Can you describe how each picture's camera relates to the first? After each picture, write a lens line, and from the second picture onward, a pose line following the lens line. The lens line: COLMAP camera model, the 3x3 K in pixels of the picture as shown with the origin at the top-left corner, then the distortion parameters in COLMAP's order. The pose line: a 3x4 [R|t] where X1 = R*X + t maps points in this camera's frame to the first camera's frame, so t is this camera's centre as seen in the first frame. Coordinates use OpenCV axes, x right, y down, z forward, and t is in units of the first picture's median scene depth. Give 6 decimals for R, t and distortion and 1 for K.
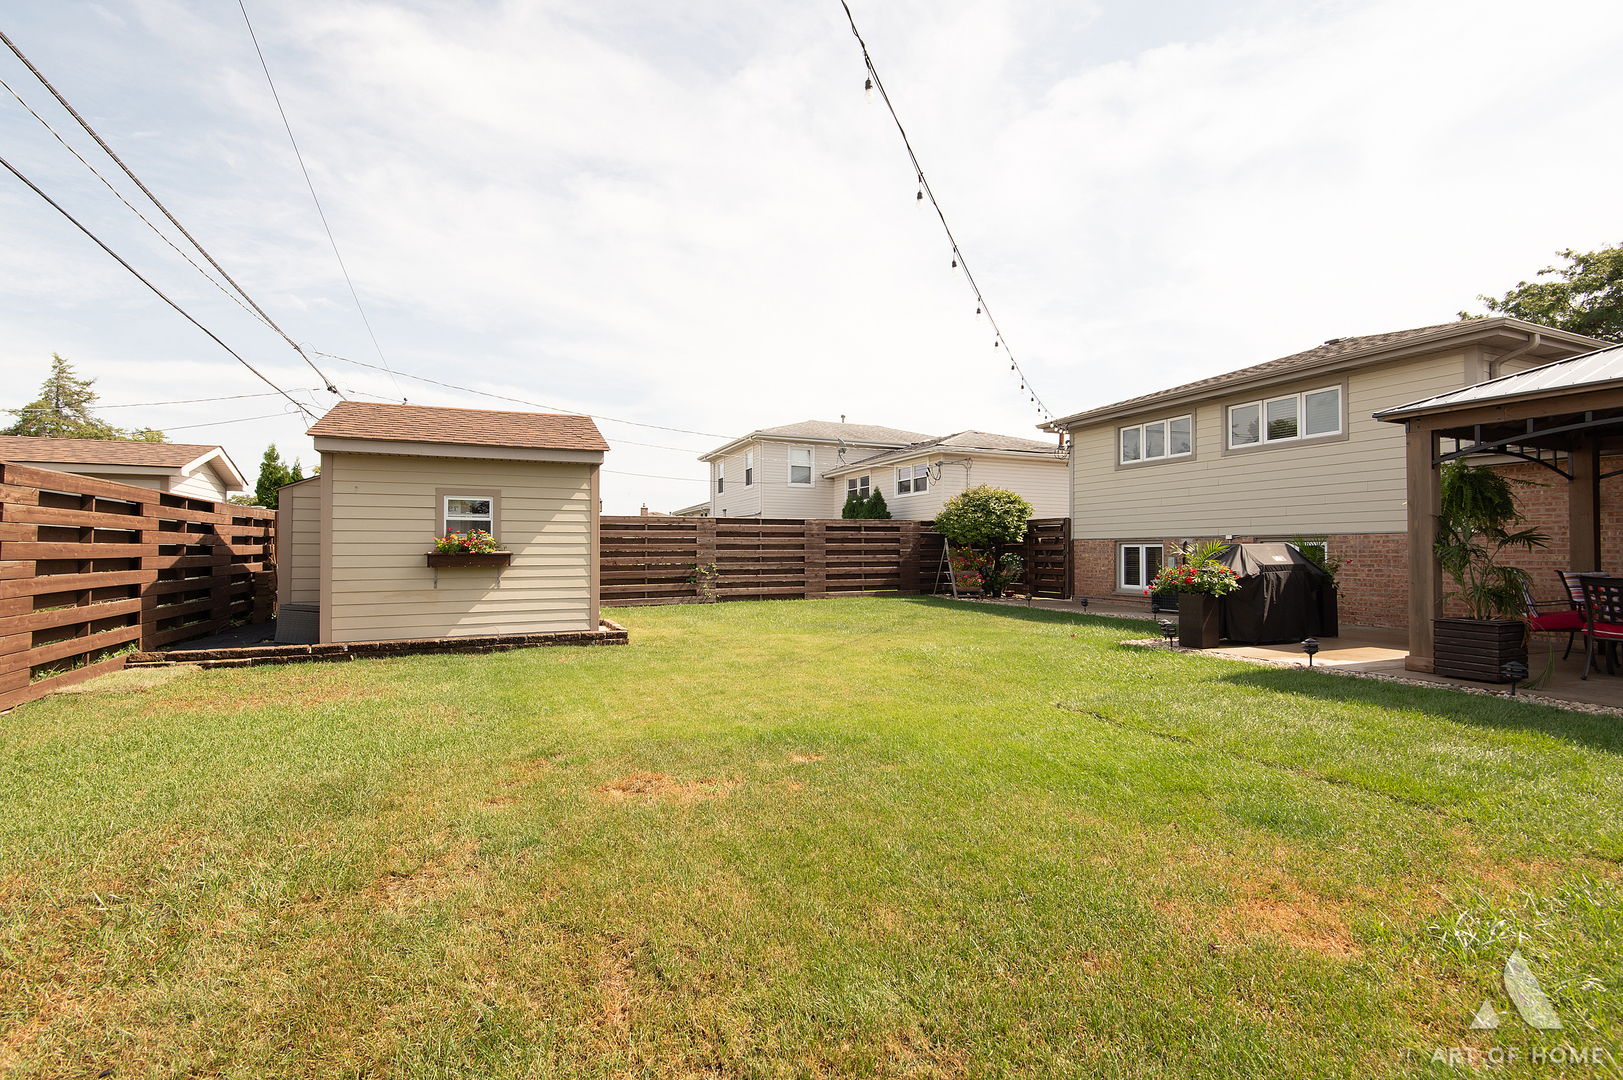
lens RADIAL K [[724.8, 0, 806.7], [0, 724.8, 541.4], [0, 0, 1]] dist [0.013579, -0.006715]
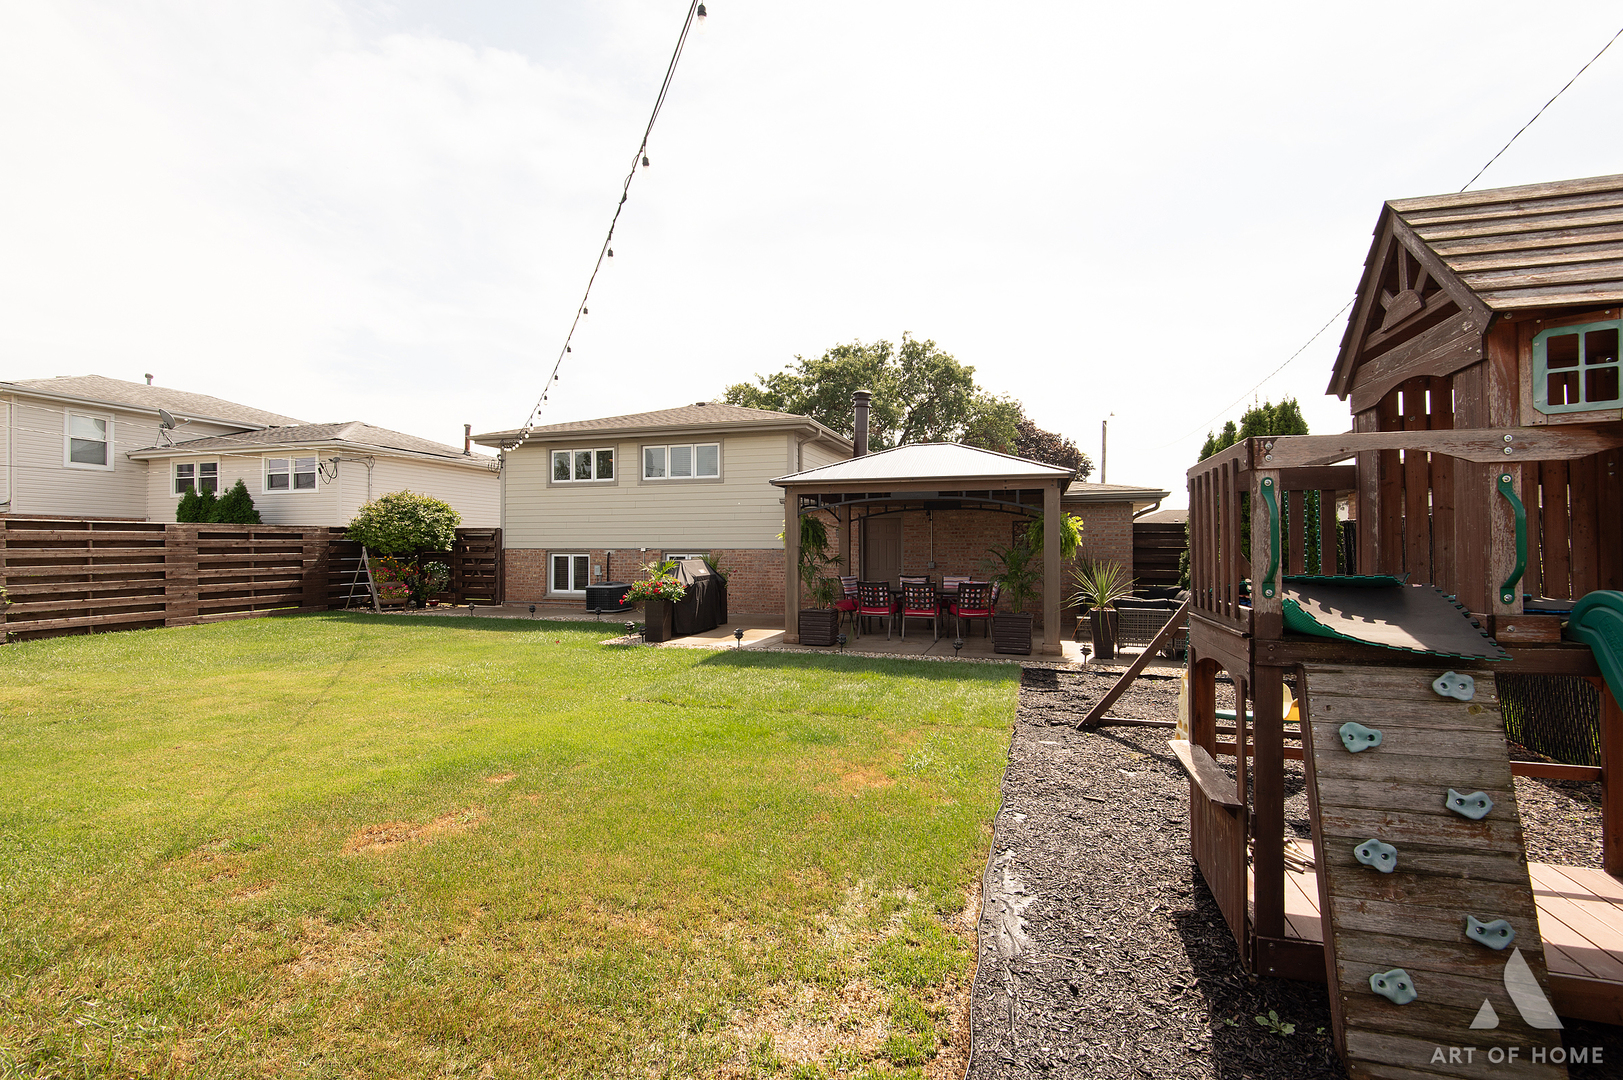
lens RADIAL K [[724.8, 0, 807.9], [0, 724.8, 543.9], [0, 0, 1]] dist [0.013579, -0.006715]
pose [[0.657389, 0.000881, 0.753551, -0.141876], [-0.010295, 0.999916, 0.007812, -0.022549], [-0.753481, -0.012894, 0.657343, -0.031606]]
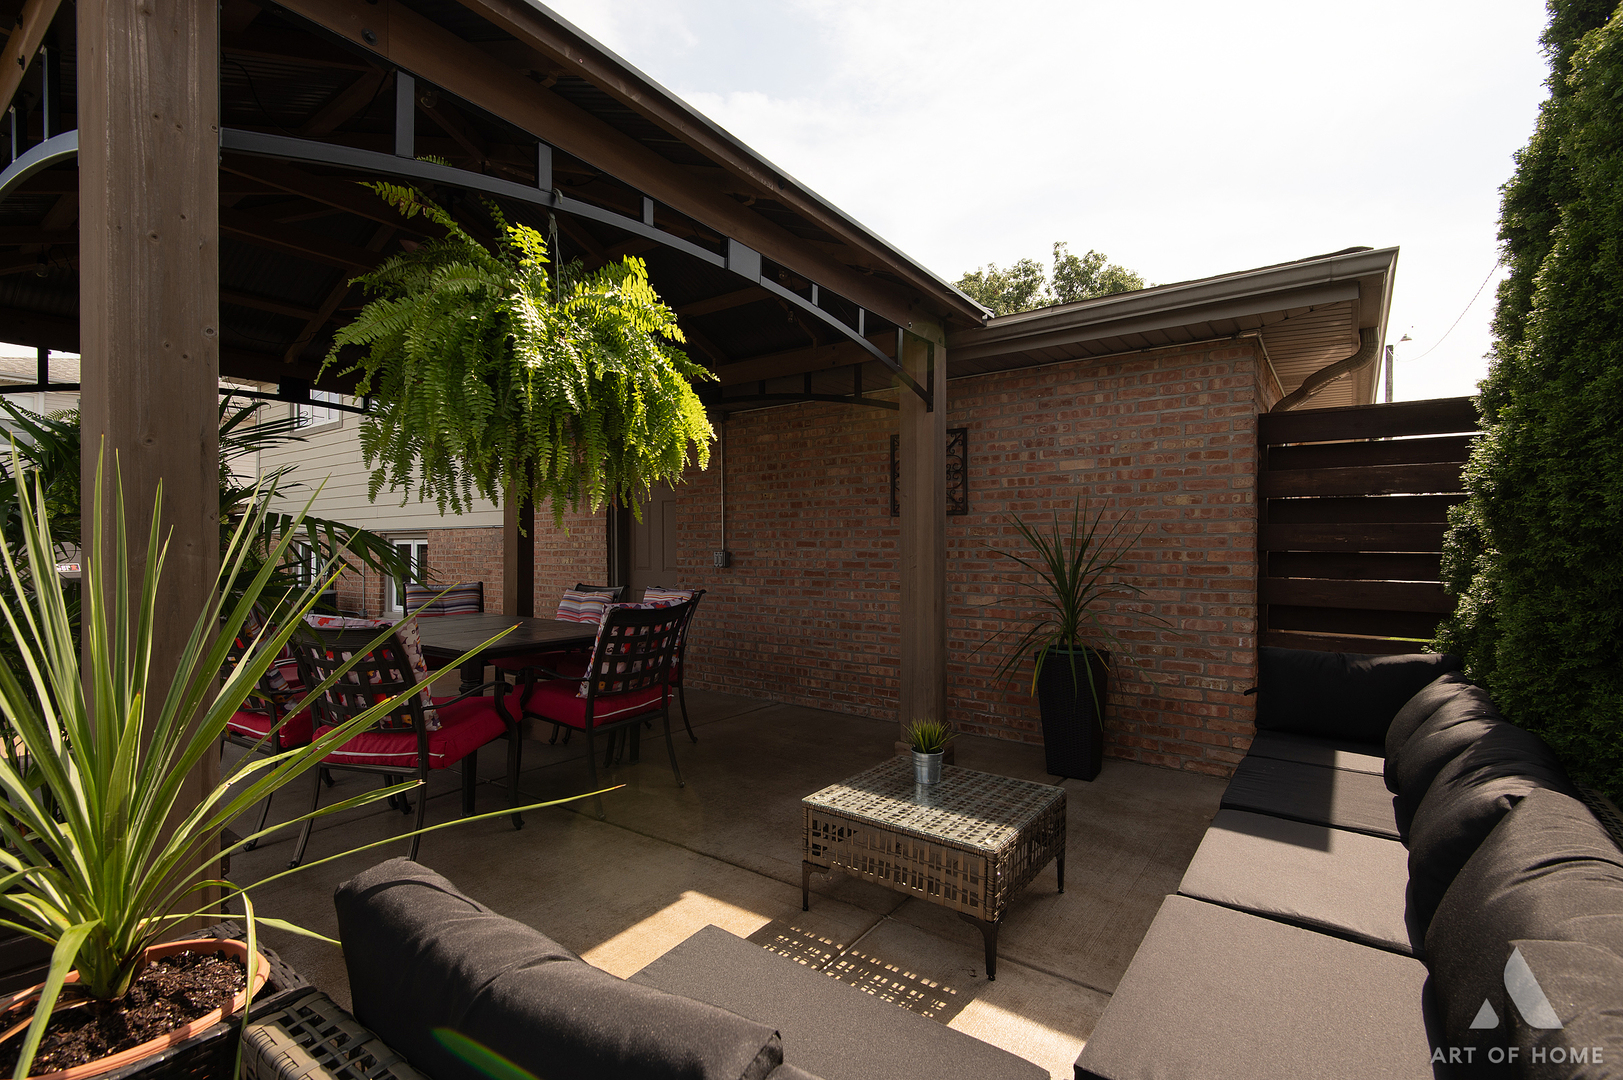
lens RADIAL K [[724.8, 0, 807.2], [0, 724.8, 548.5], [0, 0, 1]] dist [0.013579, -0.006715]
pose [[0.864044, 0.005173, 0.503390, 0.494357], [-0.012936, 0.999845, 0.011929, -0.001434], [-0.503251, -0.016819, 0.863977, 0.108866]]
